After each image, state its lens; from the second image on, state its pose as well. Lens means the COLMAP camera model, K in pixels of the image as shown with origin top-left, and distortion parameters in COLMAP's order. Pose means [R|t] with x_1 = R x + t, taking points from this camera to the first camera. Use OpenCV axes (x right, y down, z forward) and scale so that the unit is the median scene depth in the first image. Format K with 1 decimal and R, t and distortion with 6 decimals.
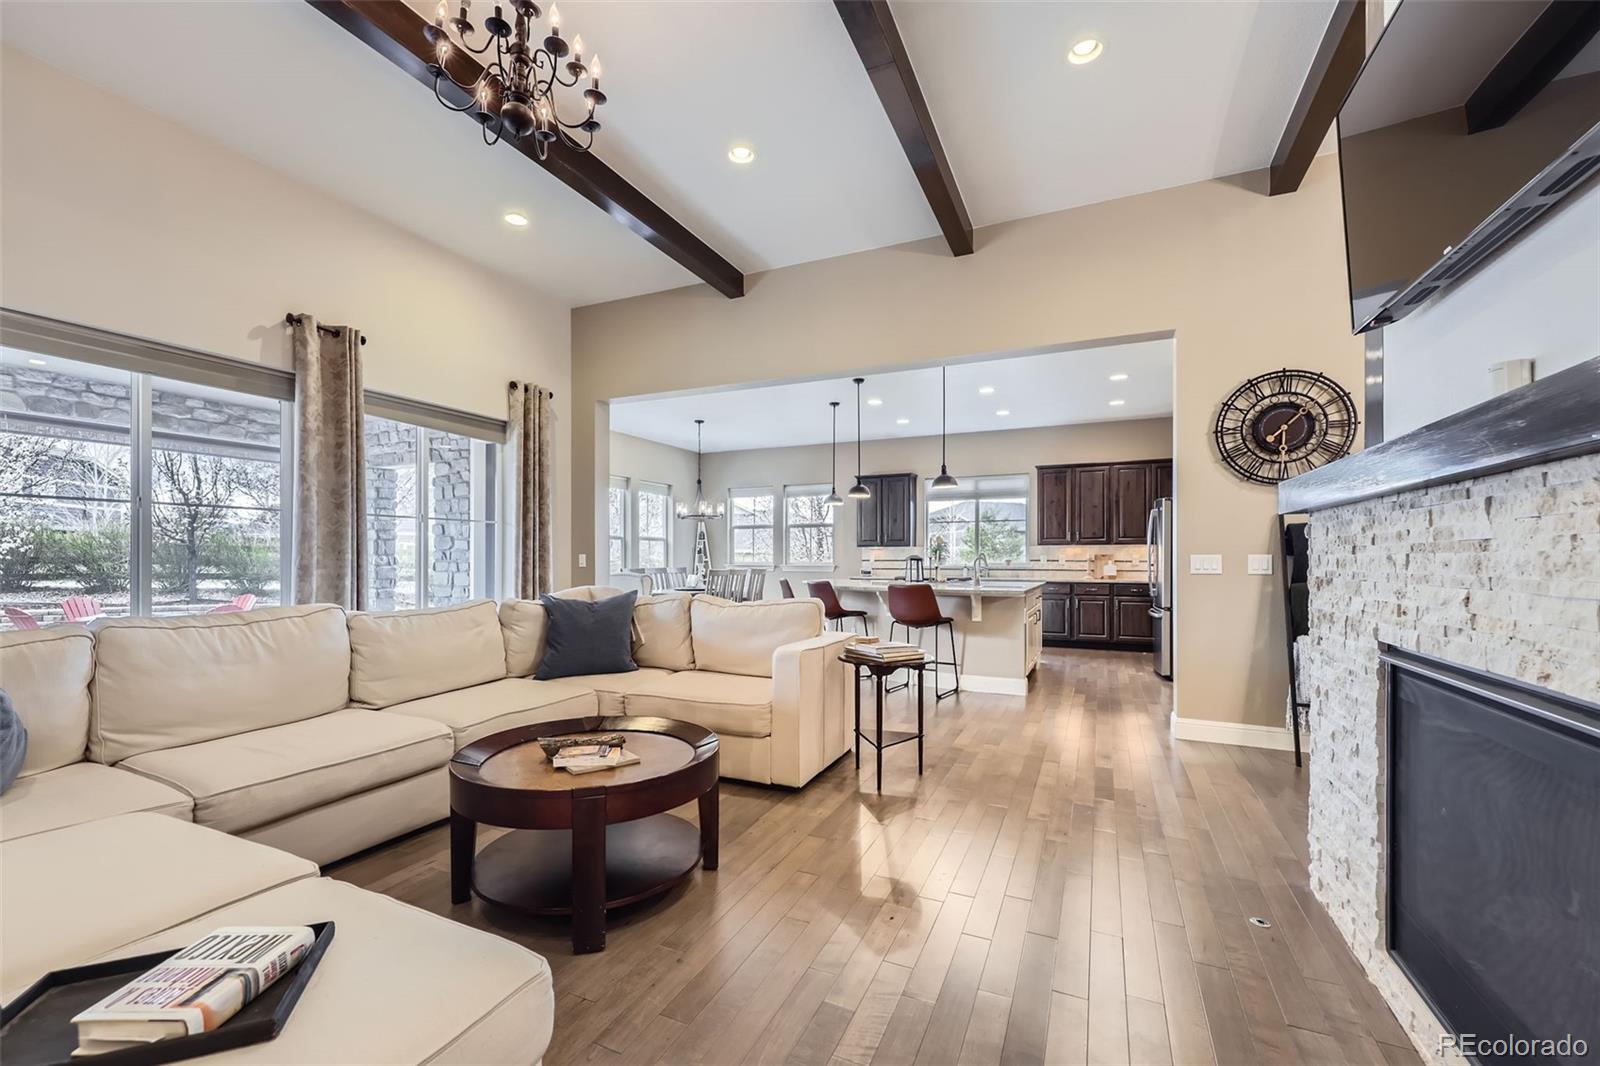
lens RADIAL K [[647.8, 0, 808.9], [0, 647.8, 549.5], [0, 0, 1]] dist [0.004953, -0.000007]
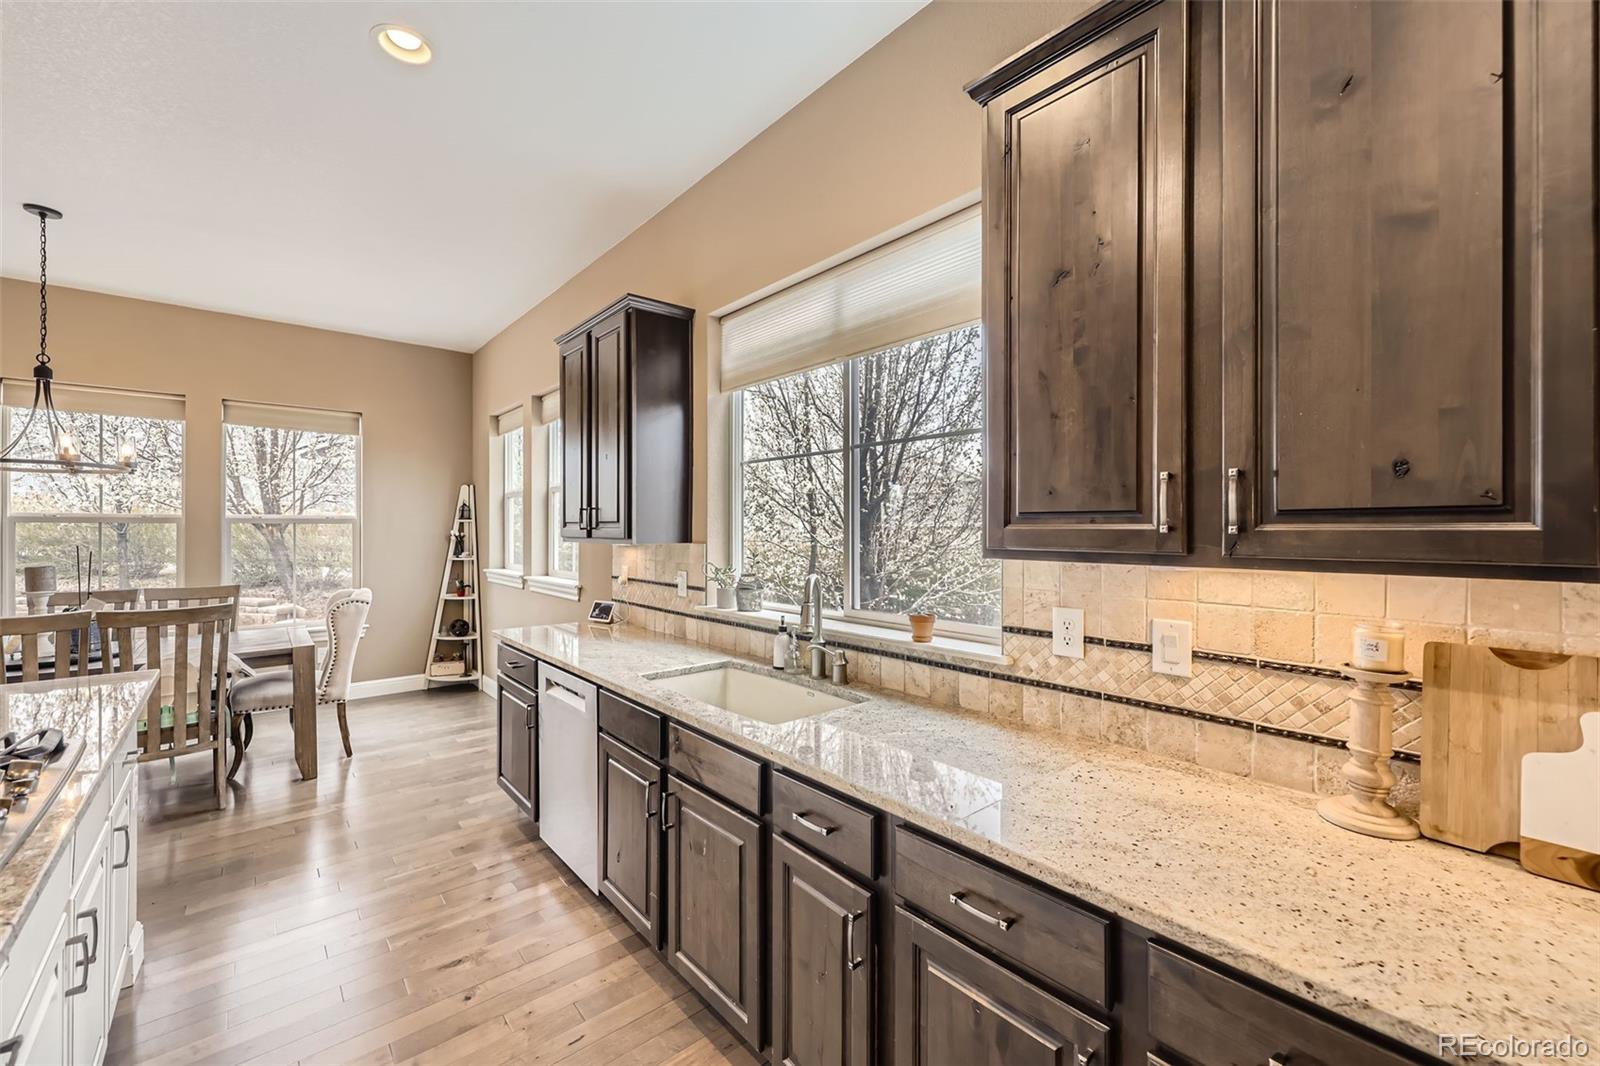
lens RADIAL K [[647.8, 0, 792.7], [0, 647.8, 525.9], [0, 0, 1]] dist [0.004953, -0.000007]
pose [[0.906888, -0.001716, -0.421368, 0.389086], [0.004662, 0.999971, 0.005961, -0.016417], [0.421345, -0.007370, 0.906870, 0.847206]]
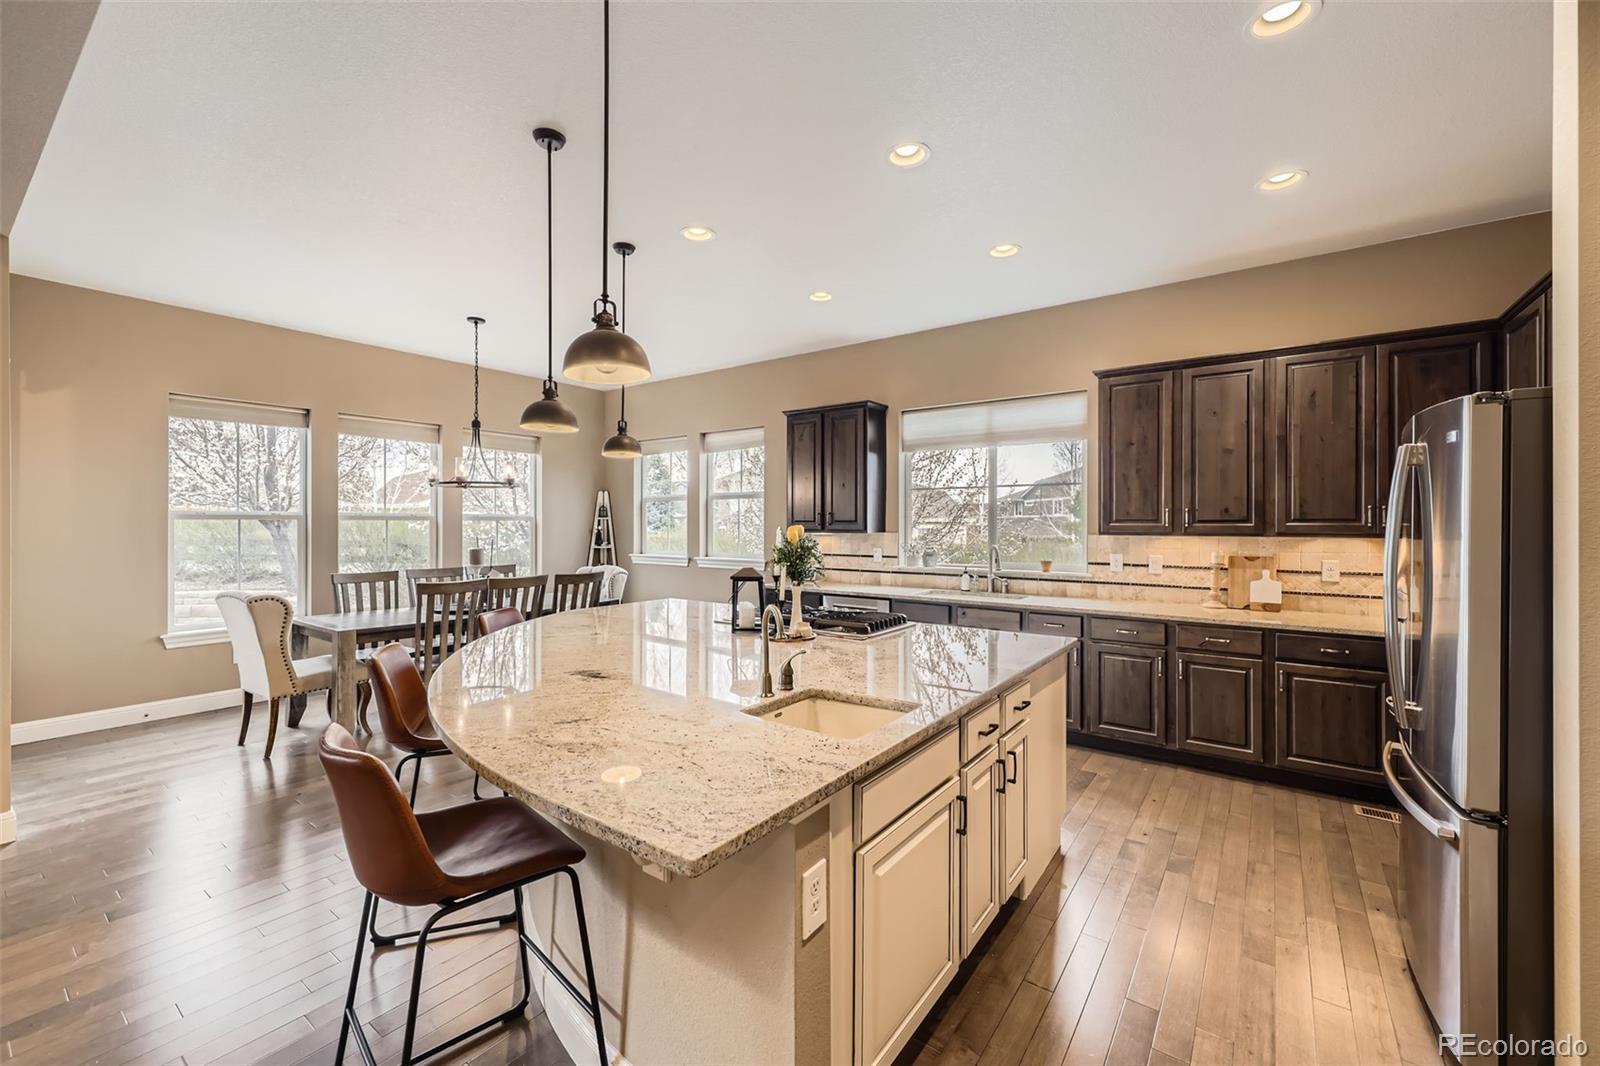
lens RADIAL K [[647.8, 0, 800.1], [0, 647.8, 519.8], [0, 0, 1]] dist [0.004953, -0.000007]
pose [[0.979239, -0.001500, -0.202705, 0.237947], [0.002788, 0.999978, 0.006068, -0.021891], [0.202691, -0.006507, 0.979221, 0.490108]]
